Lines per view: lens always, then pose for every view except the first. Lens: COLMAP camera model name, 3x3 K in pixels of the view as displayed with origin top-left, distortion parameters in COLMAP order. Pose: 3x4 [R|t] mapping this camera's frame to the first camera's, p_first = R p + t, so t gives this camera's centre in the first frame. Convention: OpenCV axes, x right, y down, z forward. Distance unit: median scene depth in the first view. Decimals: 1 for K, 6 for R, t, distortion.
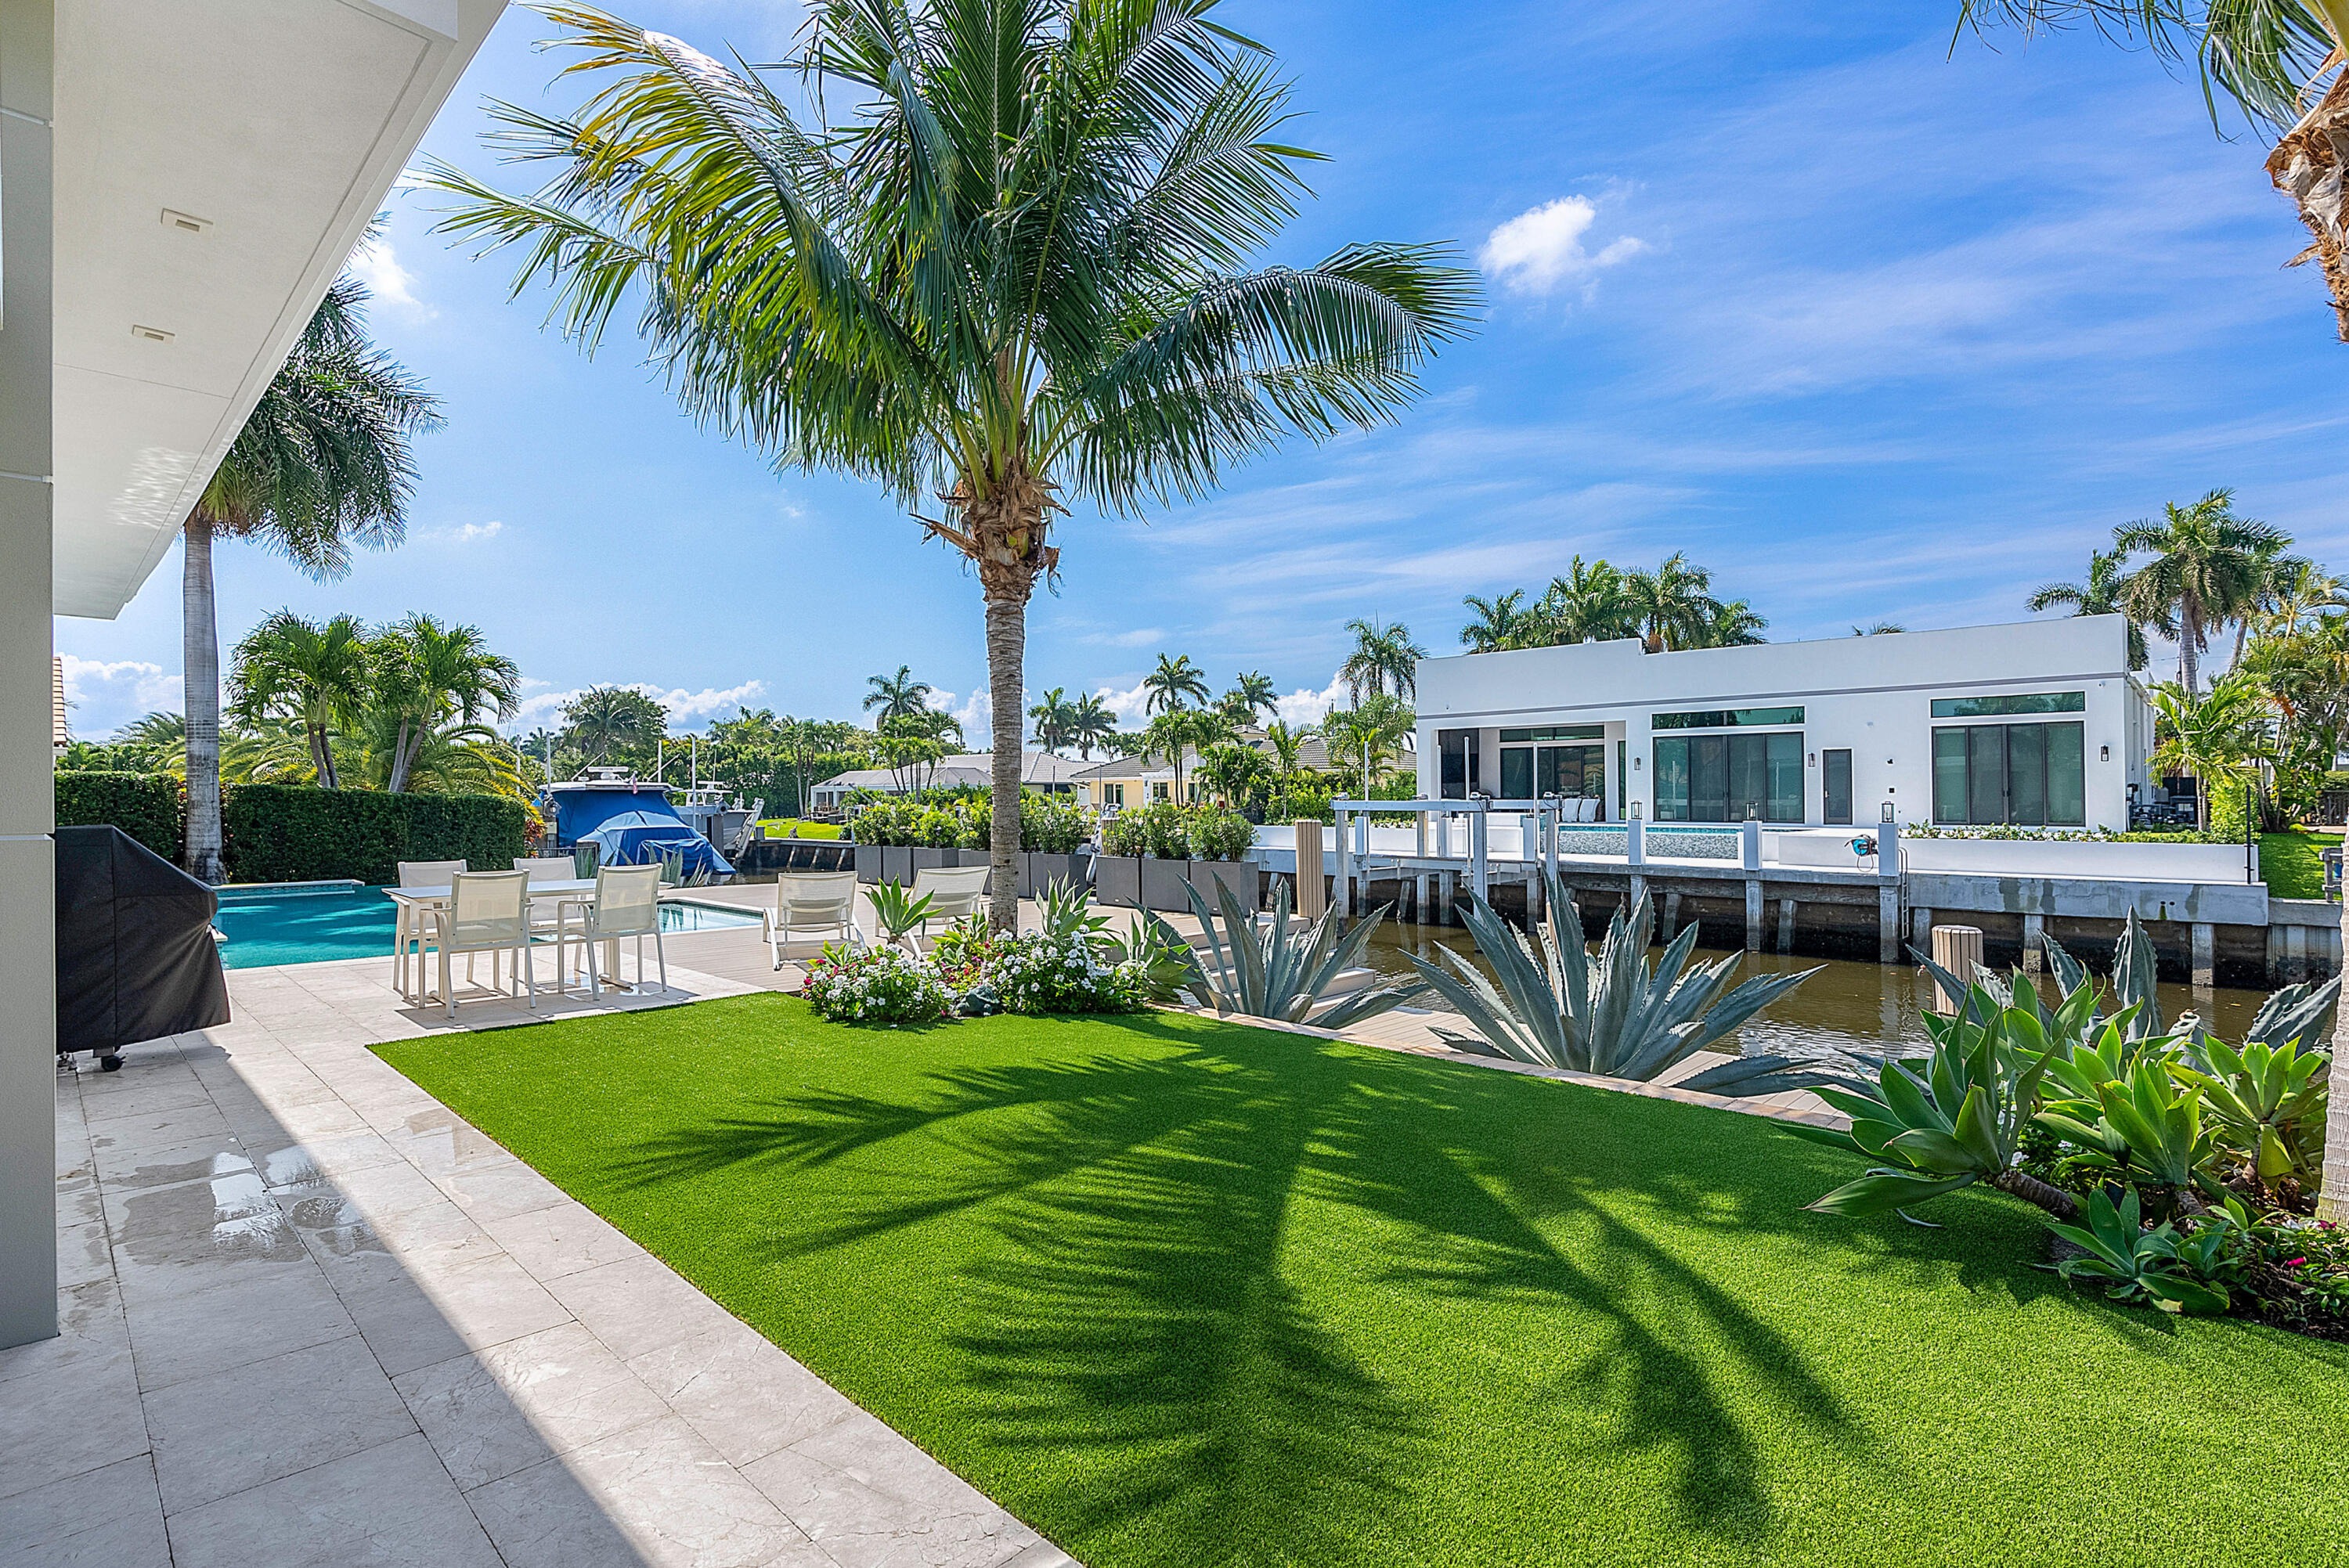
lens RADIAL K [[1088.9, 0, 1117.9], [0, 1088.9, 773.8], [0, 0, 1]] dist [-0.001854, -0.001064]
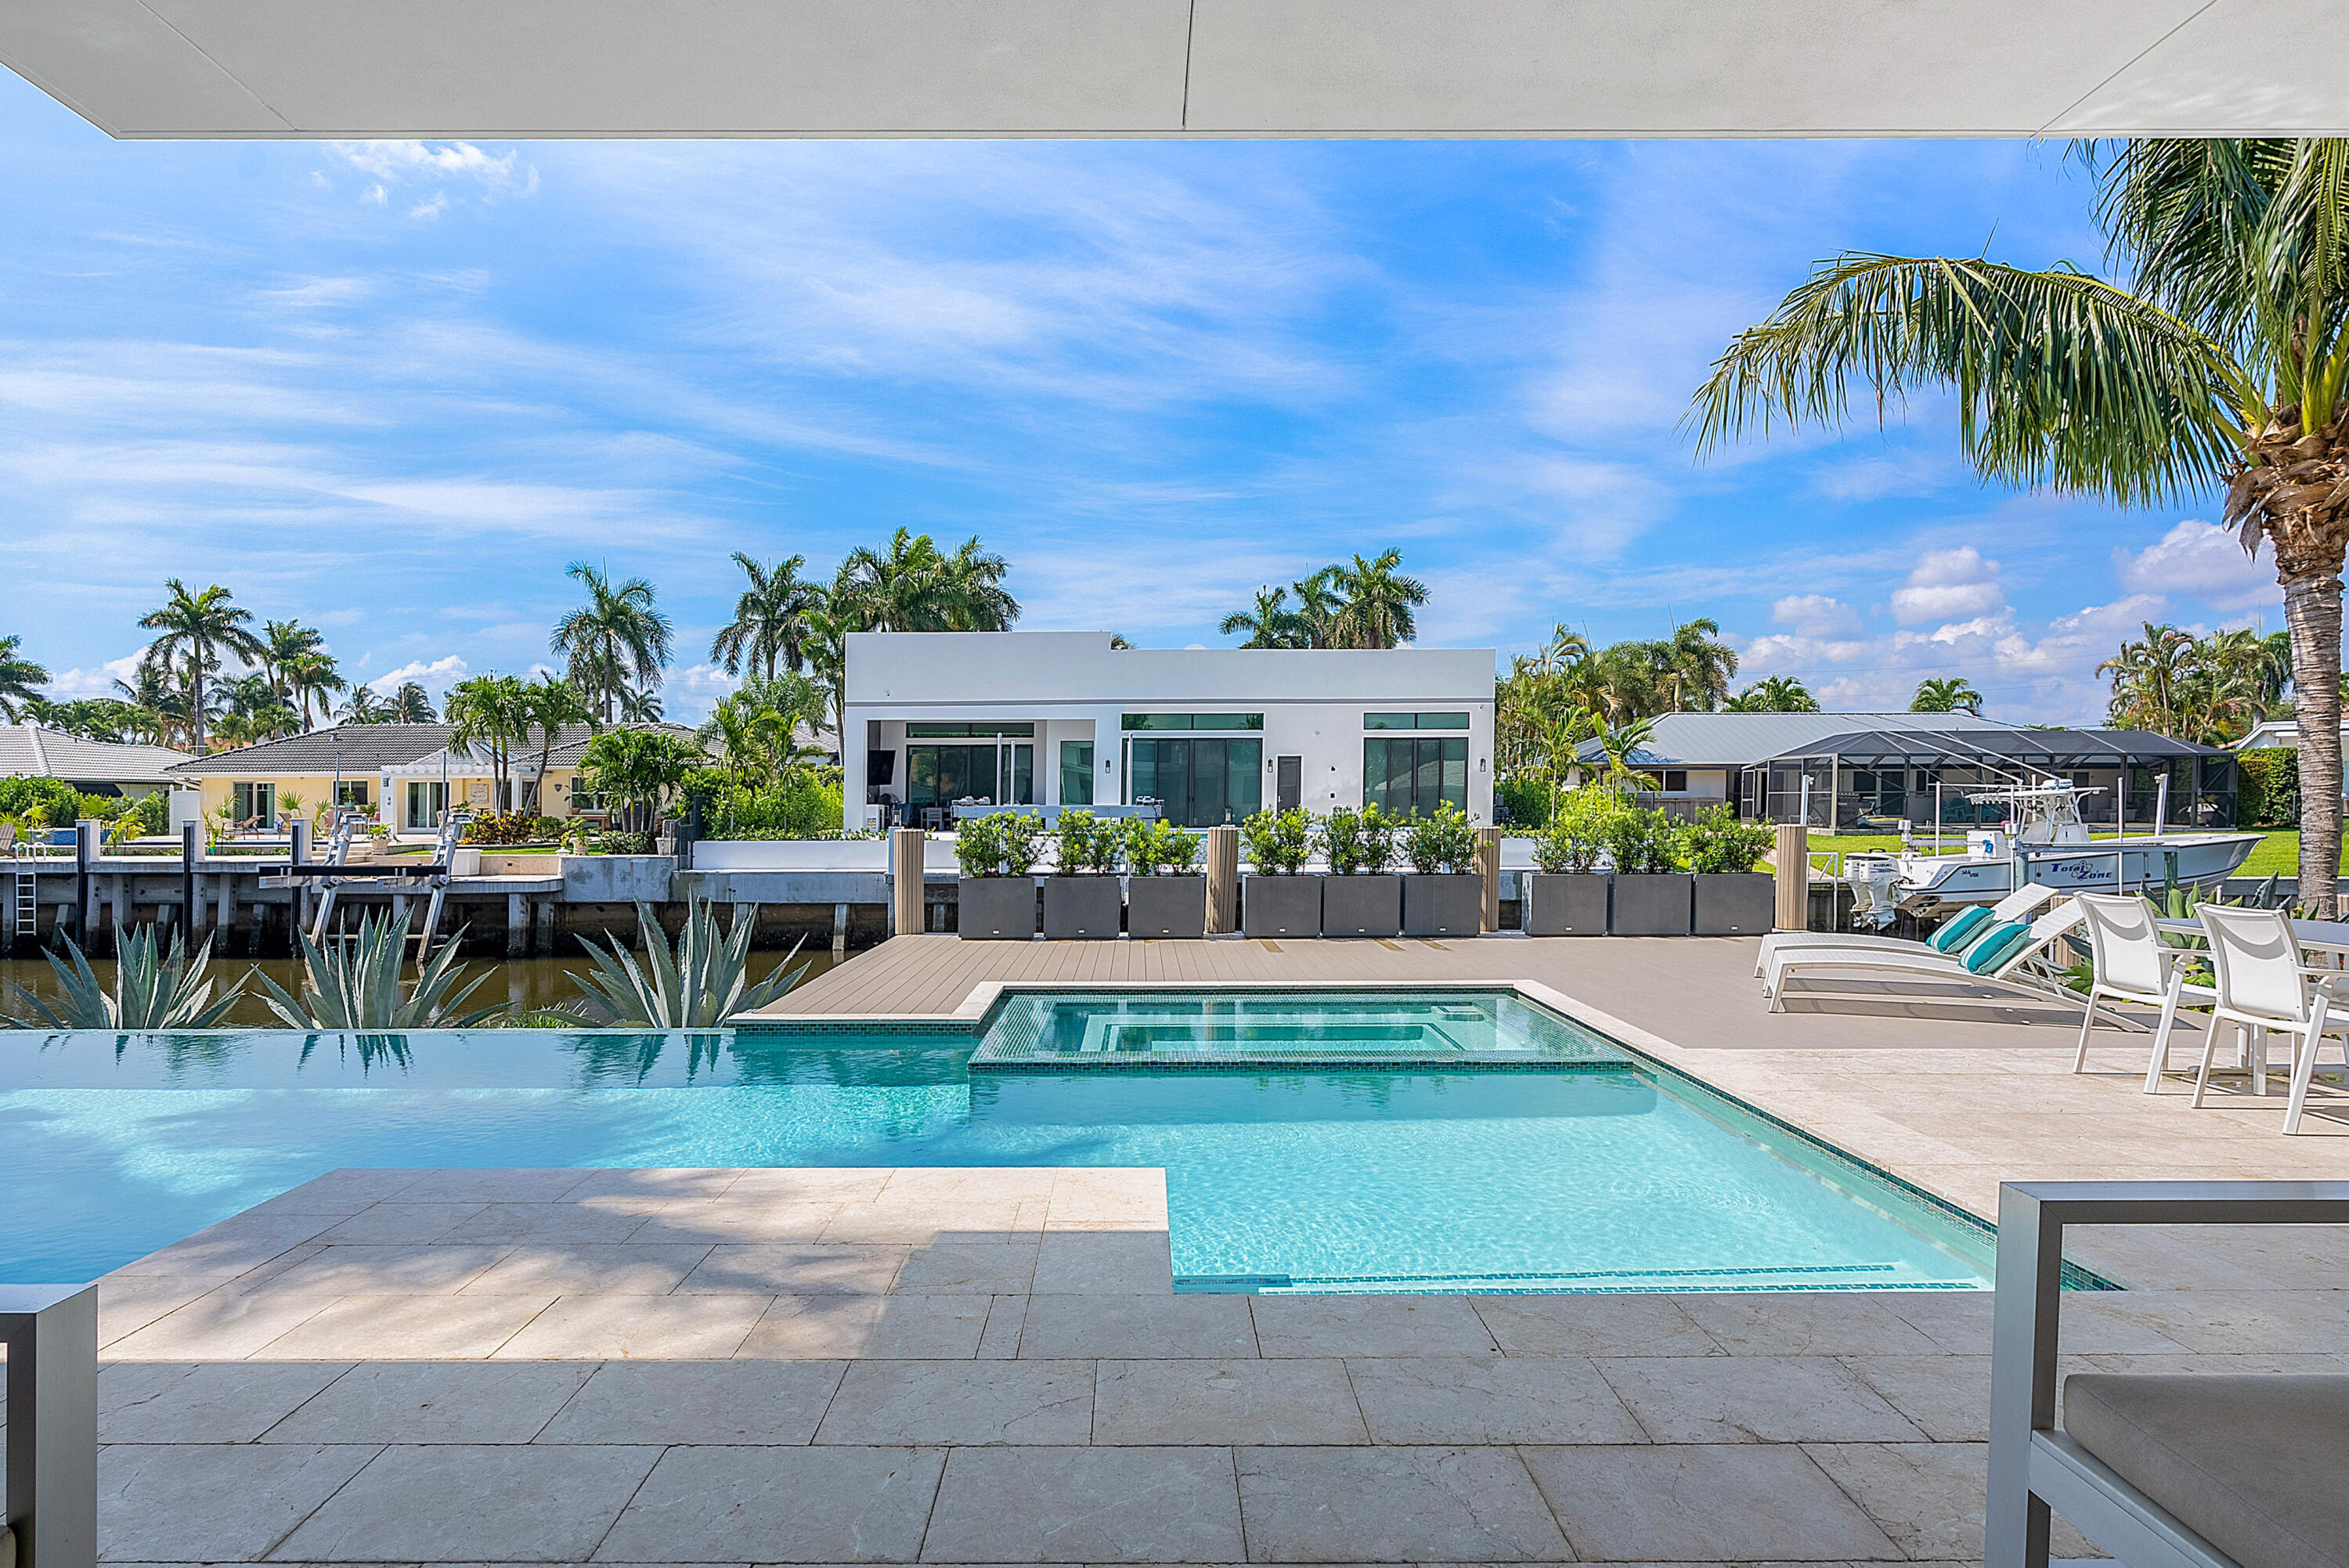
lens RADIAL K [[1343.2, 0, 1145.1], [0, 1343.2, 797.4], [0, 0, 1]] dist [-0.021857, 0.002108]
pose [[0.713942, 0.004573, 0.700190, -0.215713], [-0.014383, 0.999863, 0.008136, 0.005421], [-0.700057, -0.015879, 0.713910, 0.117565]]
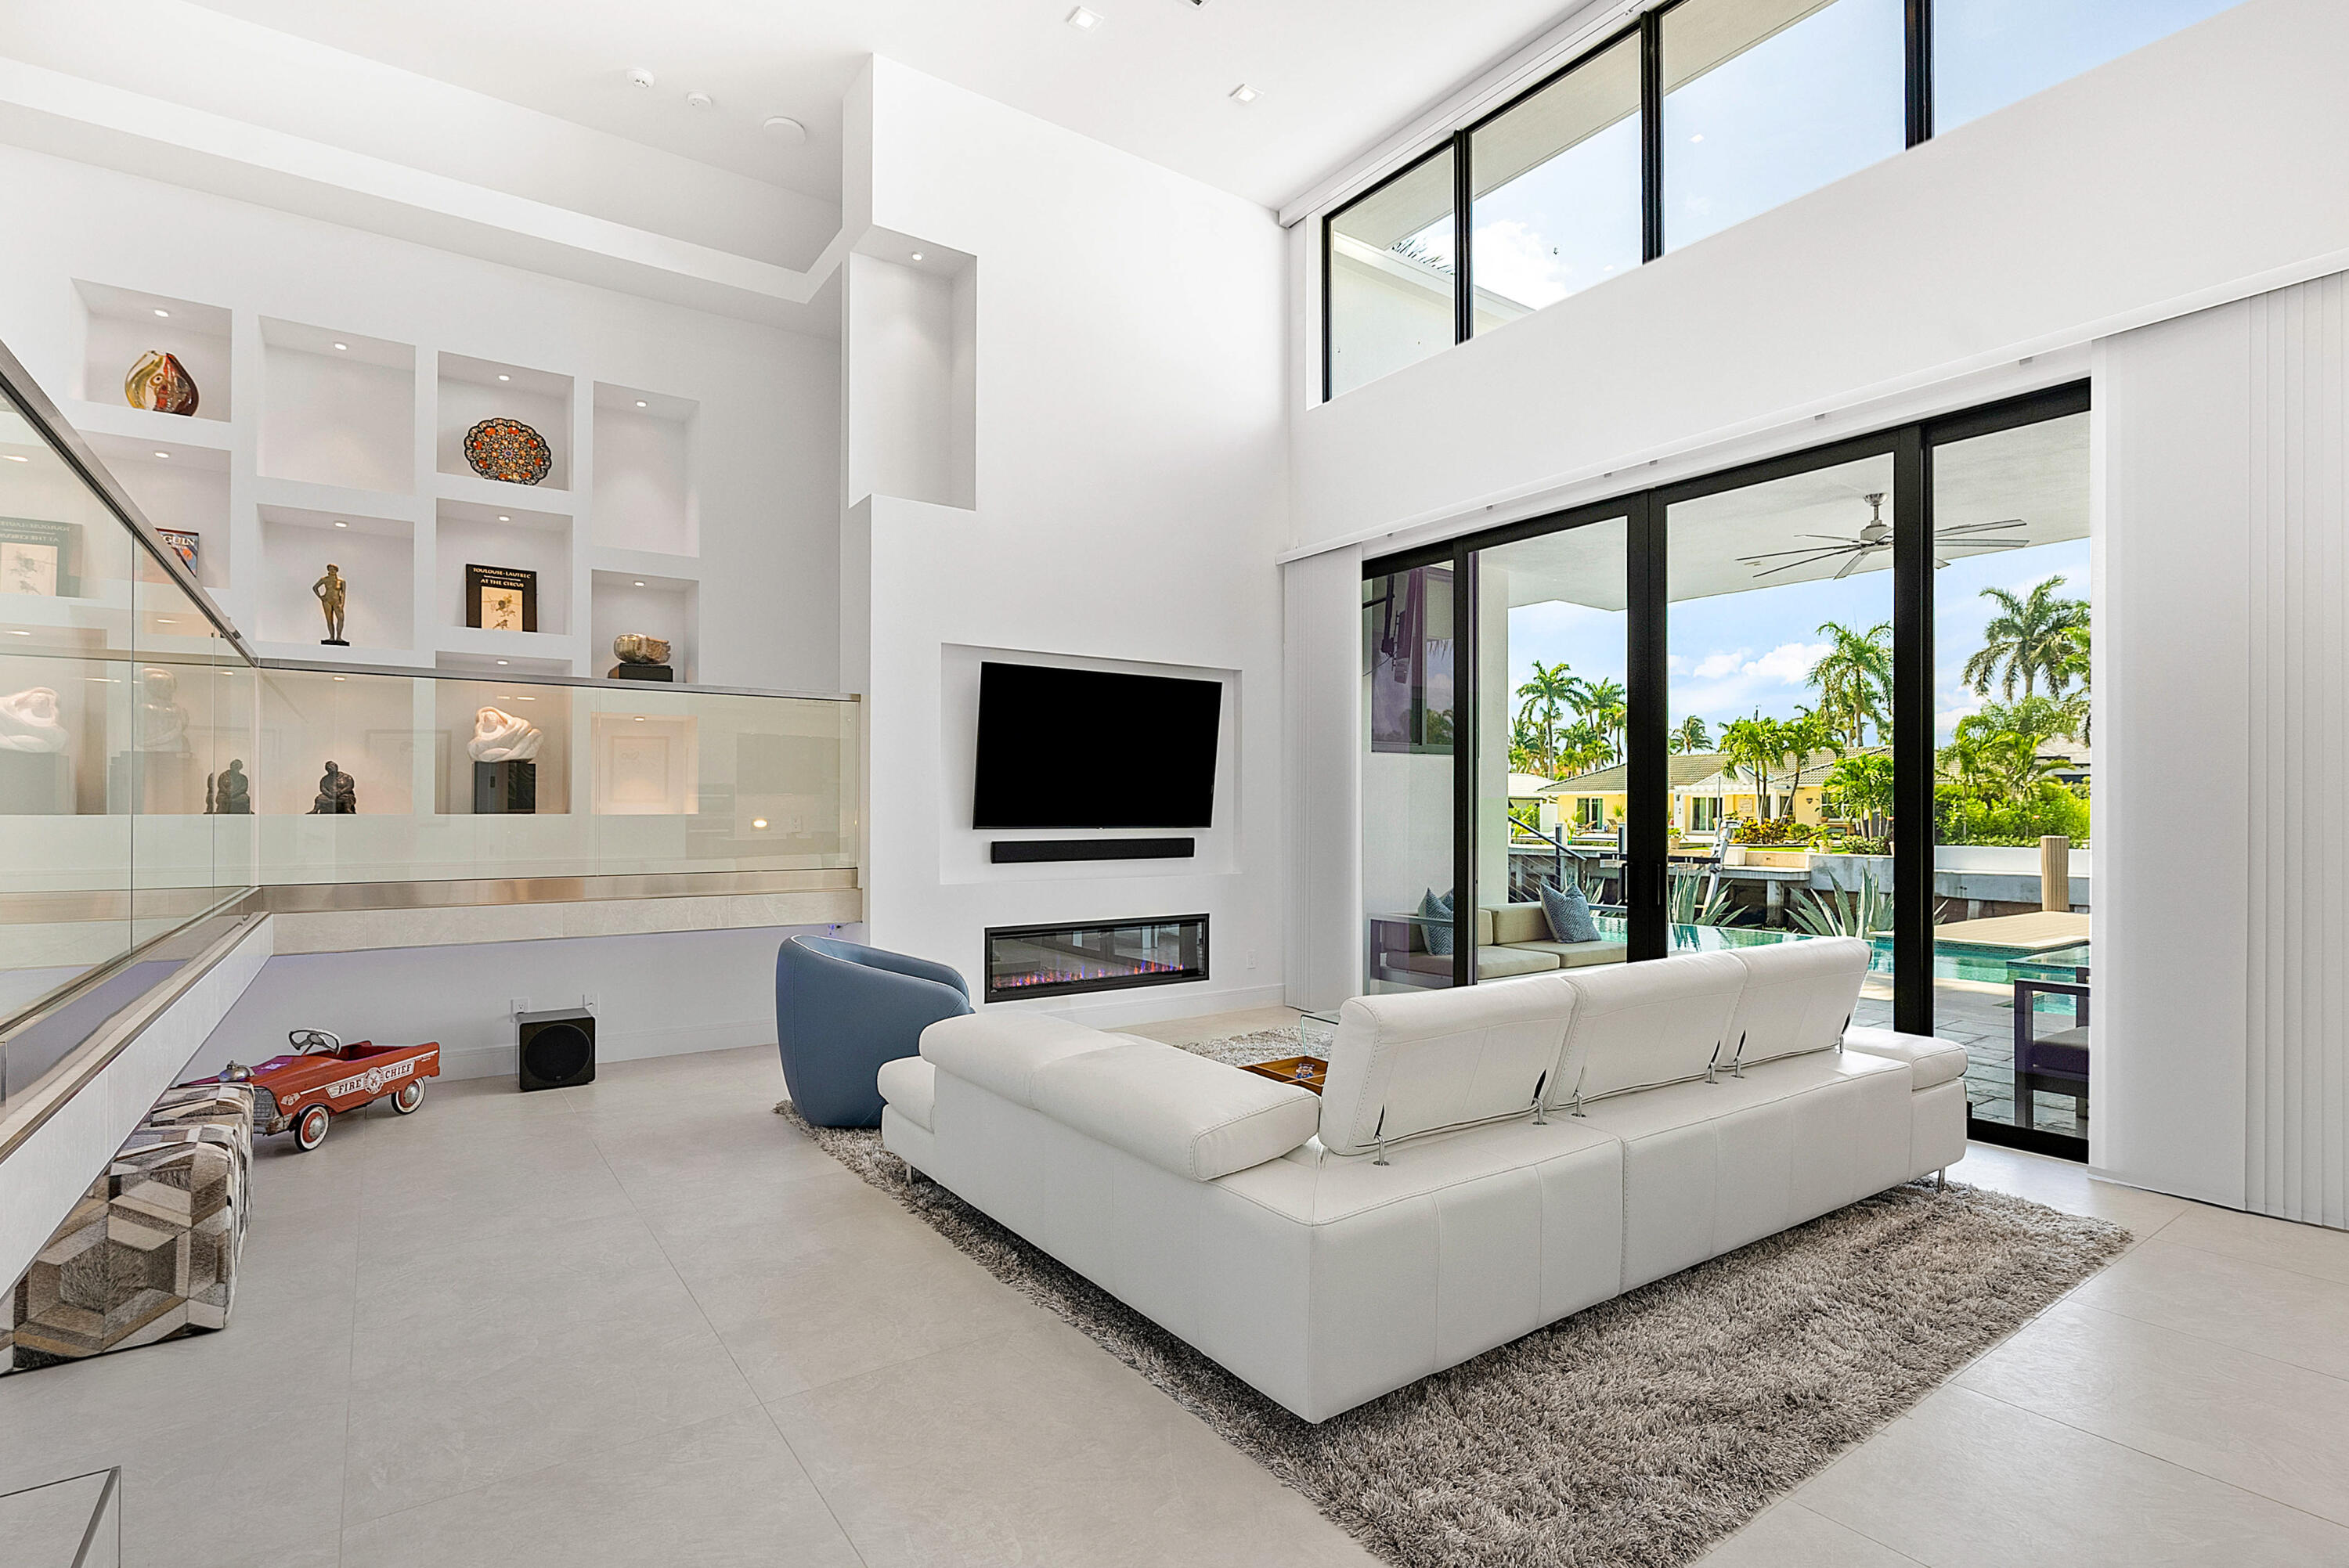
lens RADIAL K [[1088.9, 0, 1156.3], [0, 1088.9, 791.6], [0, 0, 1]] dist [-0.001854, -0.001064]
pose [[0.982968, 0.003122, -0.183751, -0.244796], [-0.002671, 0.999993, 0.002700, 0.002868], [0.183758, -0.002163, 0.982969, 0.020884]]
